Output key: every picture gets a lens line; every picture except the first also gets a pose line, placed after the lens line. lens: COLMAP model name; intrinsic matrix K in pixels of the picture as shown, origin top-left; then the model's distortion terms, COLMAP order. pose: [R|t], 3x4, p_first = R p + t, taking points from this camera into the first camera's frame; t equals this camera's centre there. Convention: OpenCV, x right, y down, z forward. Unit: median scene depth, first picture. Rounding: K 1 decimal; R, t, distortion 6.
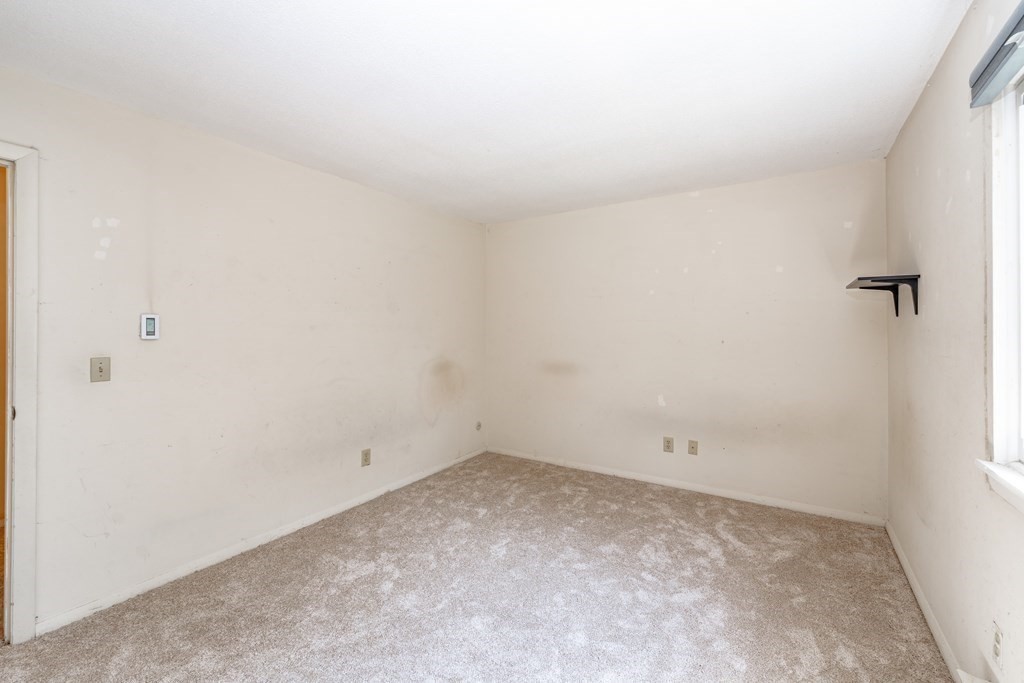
lens RADIAL K [[418.3, 0, 496.8], [0, 418.3, 320.3], [0, 0, 1]] dist [0.001826, -0.001477]
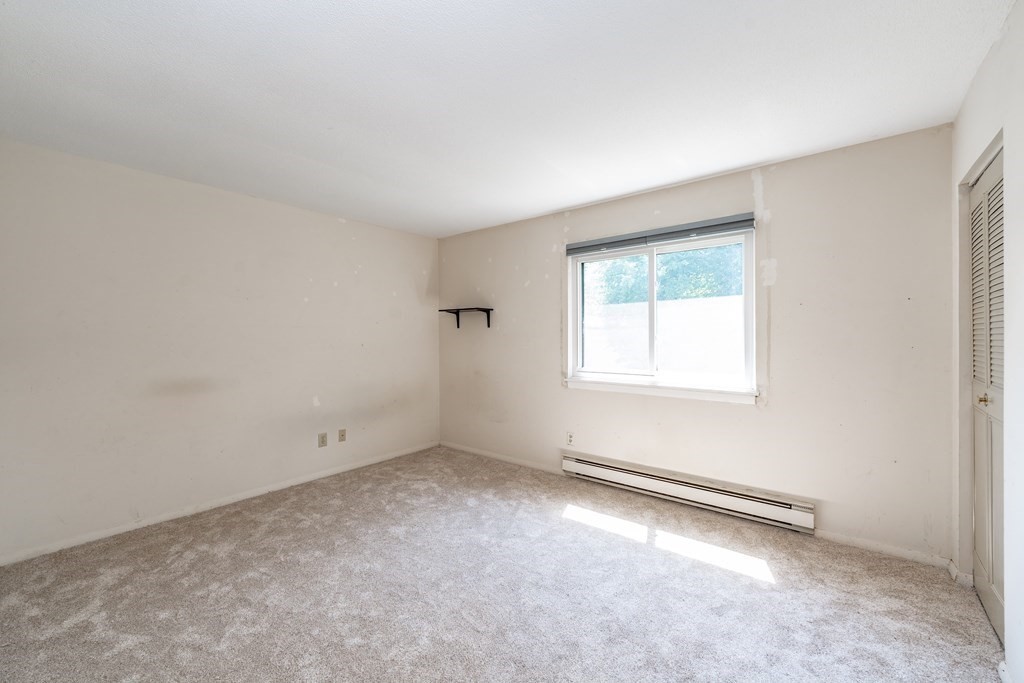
lens RADIAL K [[418.3, 0, 510.5], [0, 418.3, 339.2], [0, 0, 1]] dist [0.001826, -0.001477]
pose [[0.085630, -0.004716, 0.996316, -0.696970], [-0.014127, 0.999883, 0.005947, 0.020237], [-0.996227, -0.014584, 0.085554, 0.452394]]
